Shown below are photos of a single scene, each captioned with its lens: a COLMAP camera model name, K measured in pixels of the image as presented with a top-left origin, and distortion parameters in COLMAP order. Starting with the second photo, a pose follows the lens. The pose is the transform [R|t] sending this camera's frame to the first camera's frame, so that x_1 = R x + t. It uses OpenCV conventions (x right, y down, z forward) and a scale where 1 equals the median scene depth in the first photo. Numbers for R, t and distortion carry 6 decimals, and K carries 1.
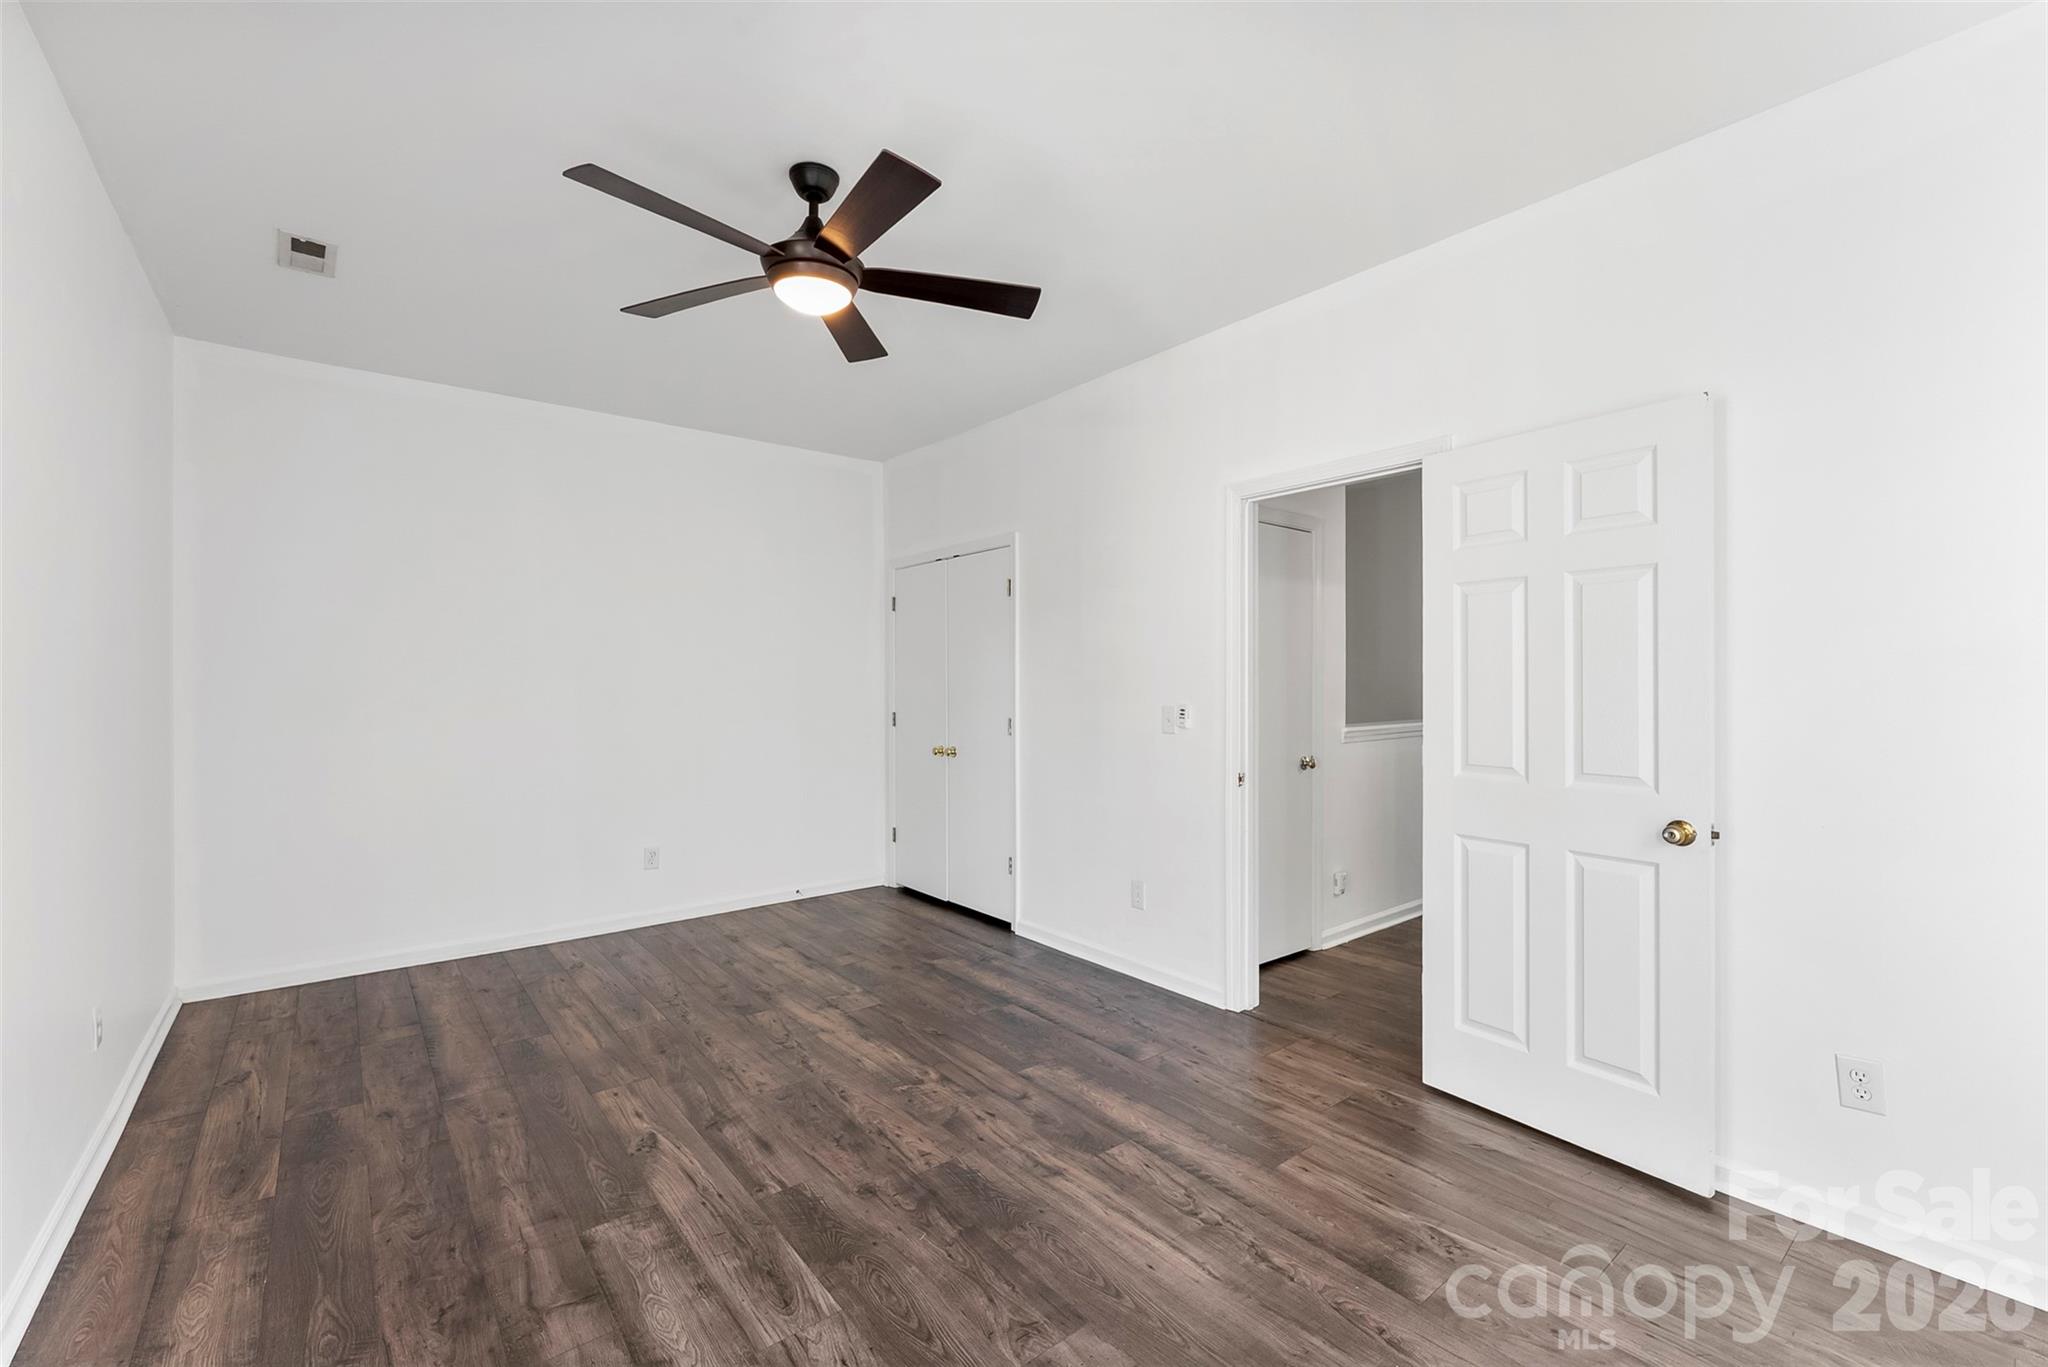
lens RADIAL K [[825.9, 0, 1026.0], [0, 825.9, 684.3], [0, 0, 1]] dist [0.000495, -0.000119]
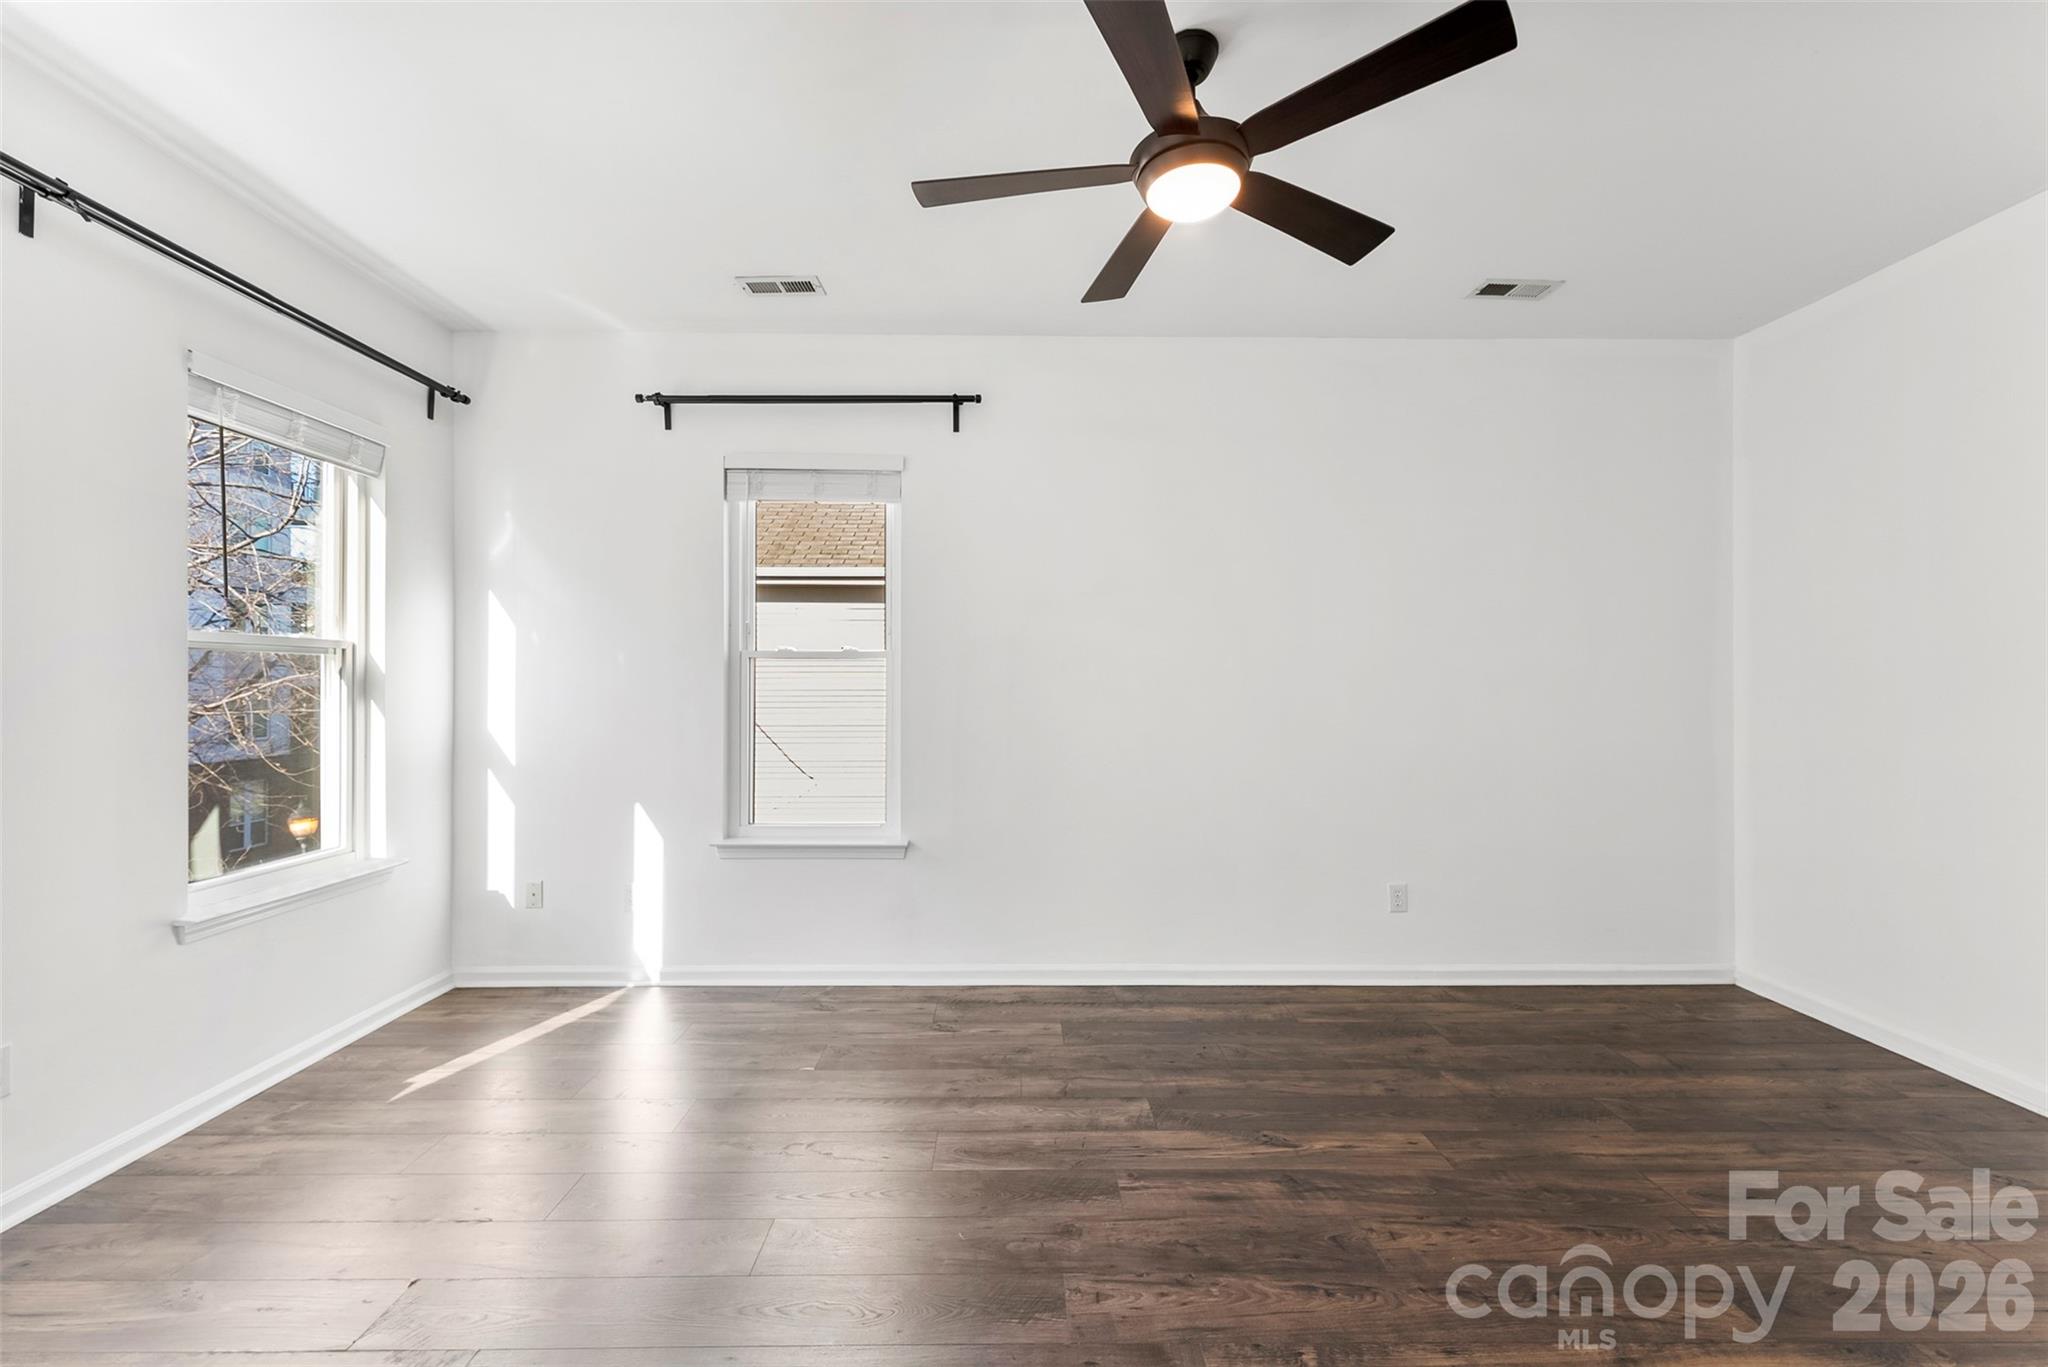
lens RADIAL K [[825.9, 0, 1022.4], [0, 825.9, 682.5], [0, 0, 1]] dist [0.000495, -0.000119]
pose [[-0.614016, -0.000860, -0.789293, 0.494567], [-0.001144, 0.999999, -0.000200, 0.017690], [0.789292, 0.000780, -0.614017, 1.372003]]
